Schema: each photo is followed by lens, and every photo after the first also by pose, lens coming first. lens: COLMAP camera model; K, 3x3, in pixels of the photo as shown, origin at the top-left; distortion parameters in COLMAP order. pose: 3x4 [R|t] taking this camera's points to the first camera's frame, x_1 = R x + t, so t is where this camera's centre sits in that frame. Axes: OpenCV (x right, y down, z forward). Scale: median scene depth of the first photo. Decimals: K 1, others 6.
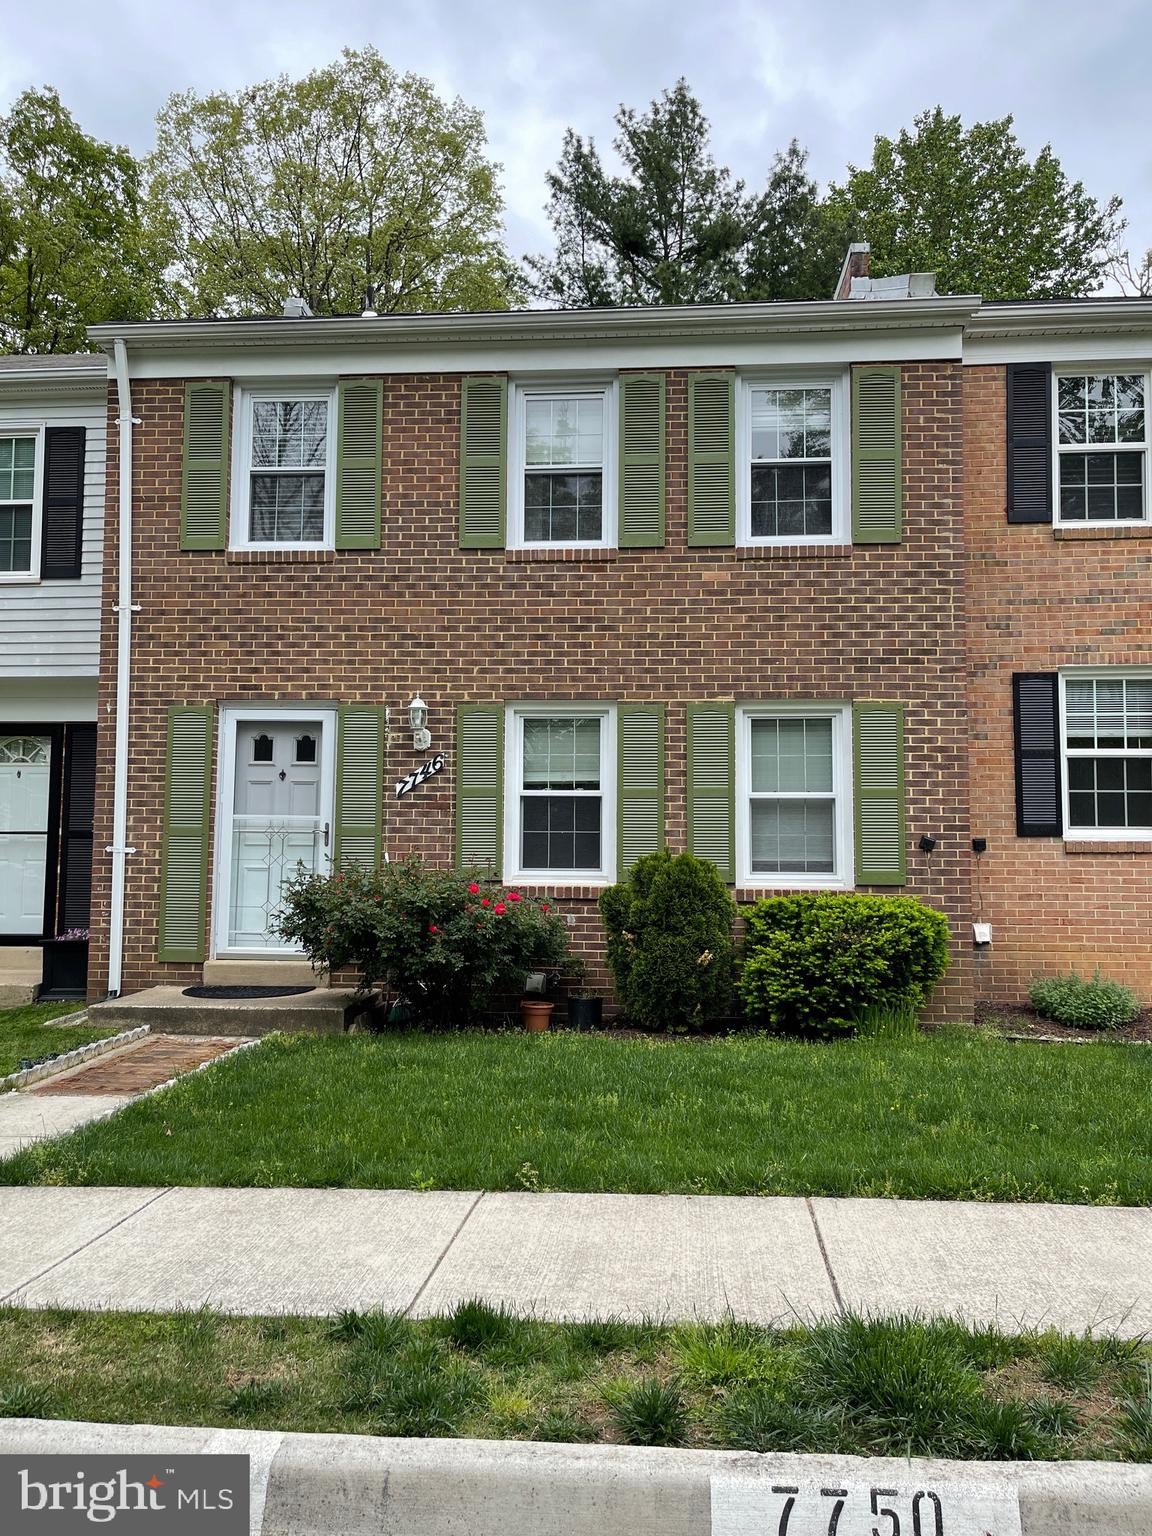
lens RADIAL K [[1155.0, 0, 573.1], [0, 1155.0, 782.7], [0, 0, 1]] dist [0.039158, -0.055227]
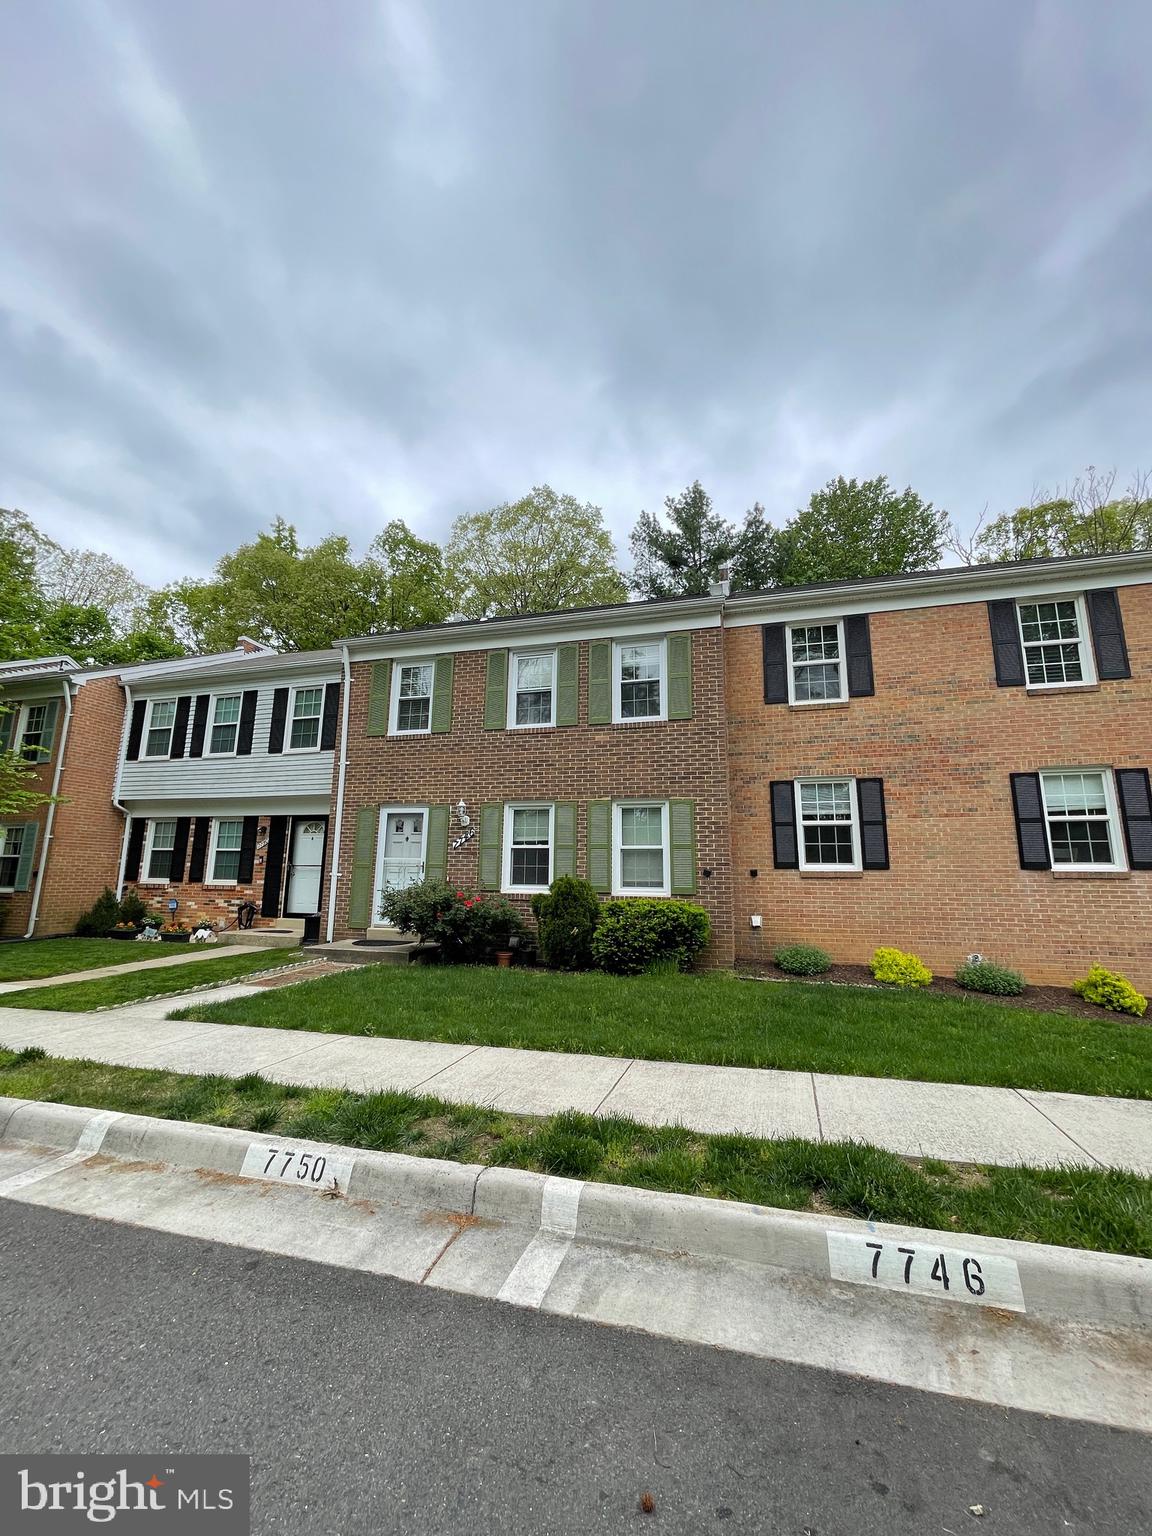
lens RADIAL K [[618.4, 0, 573.8], [0, 618.4, 758.2], [0, 0, 1]] dist [-0.003564, 0.000452]
pose [[0.979040, -0.034169, -0.200780, 0.285872], [0.009054, 0.992154, -0.124694, -0.009148], [0.203465, 0.120263, 0.971668, -0.056730]]
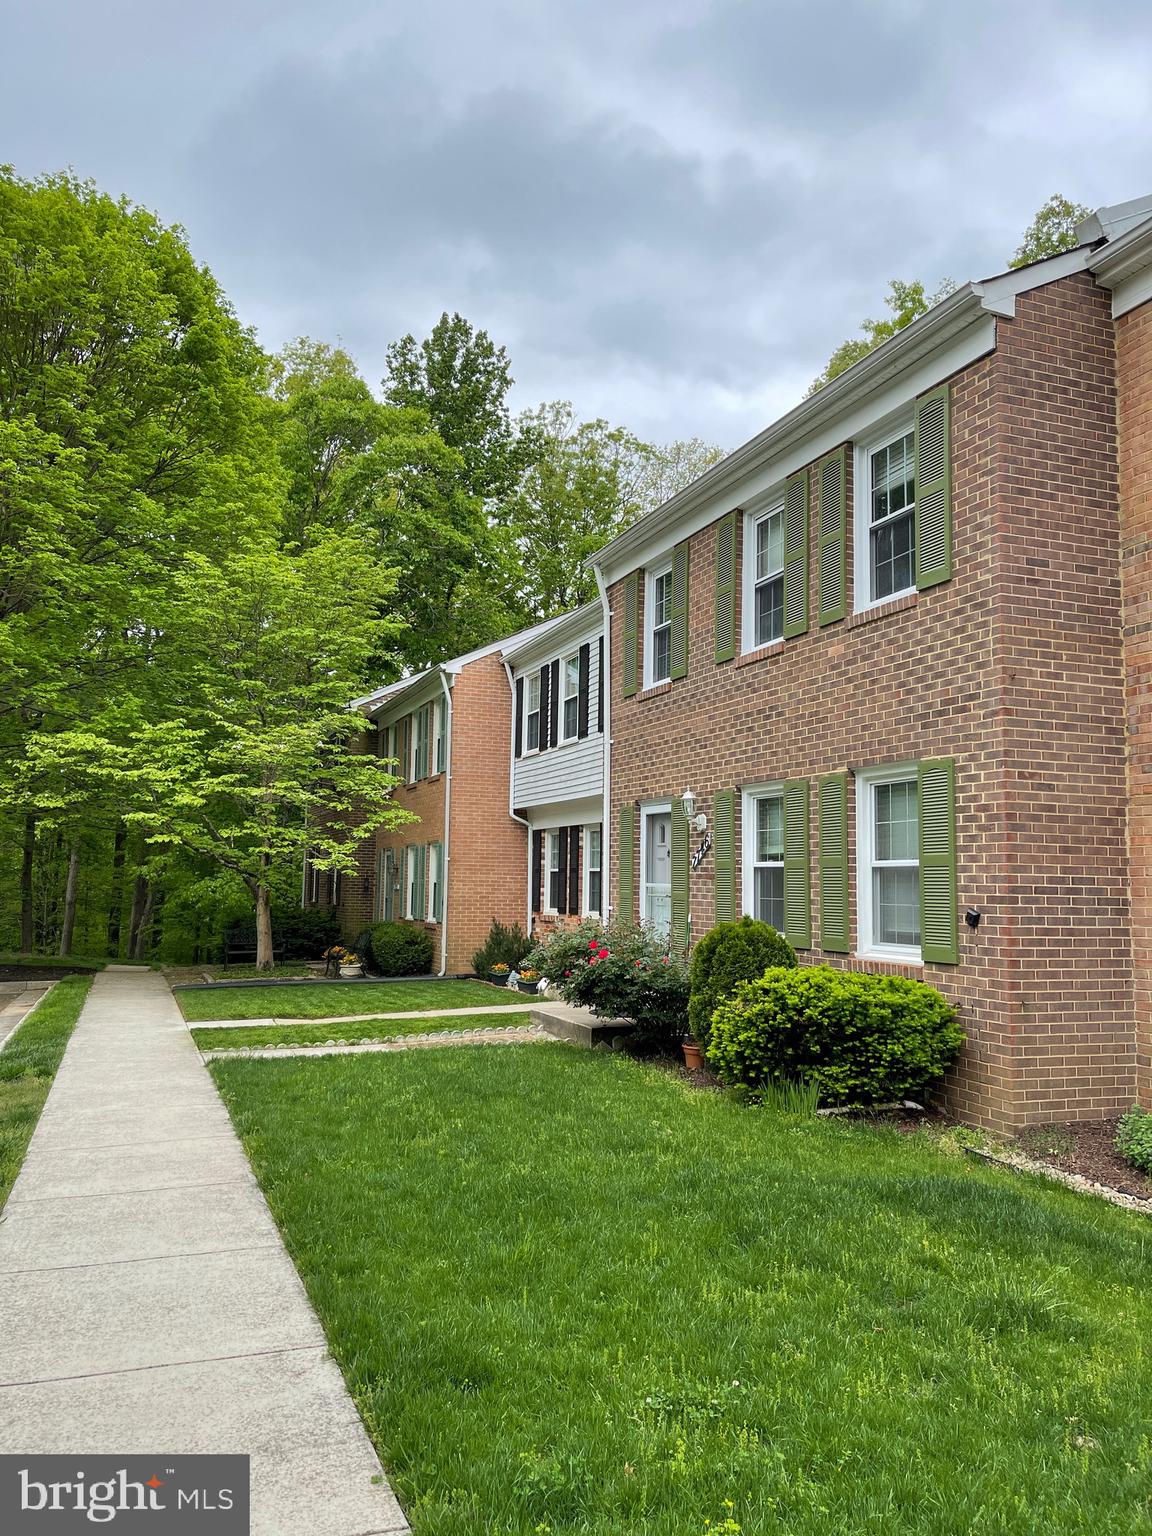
lens RADIAL K [[1155.0, 0, 566.4], [0, 1155.0, 766.2], [0, 0, 1]] dist [0.039158, -0.055227]
pose [[0.423557, -0.094477, -0.900929, 0.922465], [0.054142, 0.995409, -0.078931, -0.007959], [0.904250, -0.015346, 0.426727, 0.336232]]
